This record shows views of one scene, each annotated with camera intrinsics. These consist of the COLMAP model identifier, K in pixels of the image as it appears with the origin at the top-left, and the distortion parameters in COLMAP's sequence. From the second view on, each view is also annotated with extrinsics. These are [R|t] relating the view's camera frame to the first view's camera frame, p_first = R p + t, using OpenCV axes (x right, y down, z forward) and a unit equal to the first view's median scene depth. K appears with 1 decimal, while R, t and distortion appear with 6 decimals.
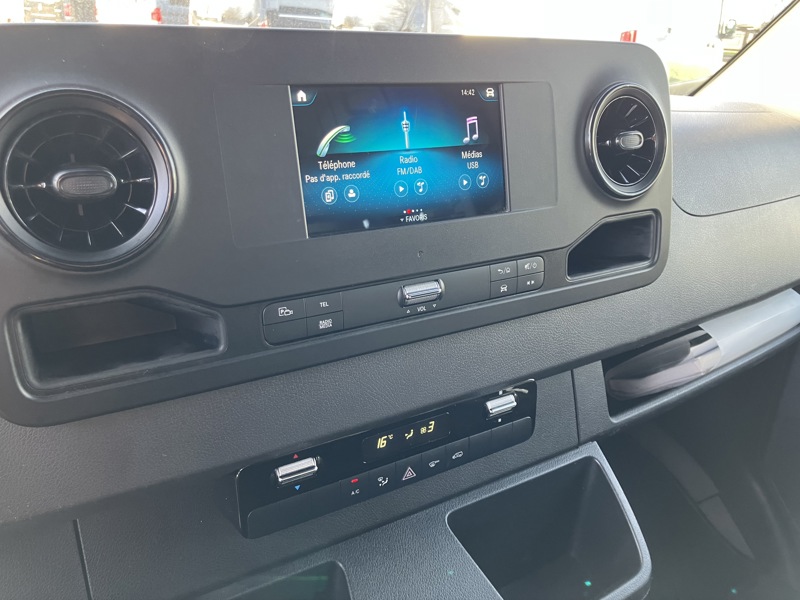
lens RADIAL K [[669.5, 0, 403.6], [0, 669.5, 284.7], [0, 0, 1]] dist [0.070241, -0.141442]
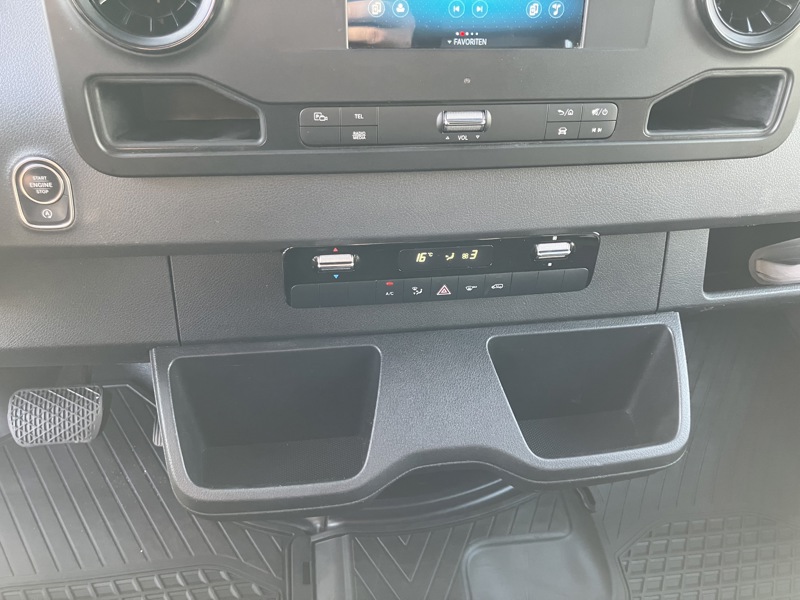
lens RADIAL K [[669.5, 0, 403.6], [0, 669.5, 284.7], [0, 0, 1]] dist [0.070241, -0.141442]
pose [[0.921125, 0.236116, -0.309480, 0.283248], [-0.147688, 0.947570, 0.283371, -0.025573], [0.360162, -0.215313, 0.907702, -0.003146]]
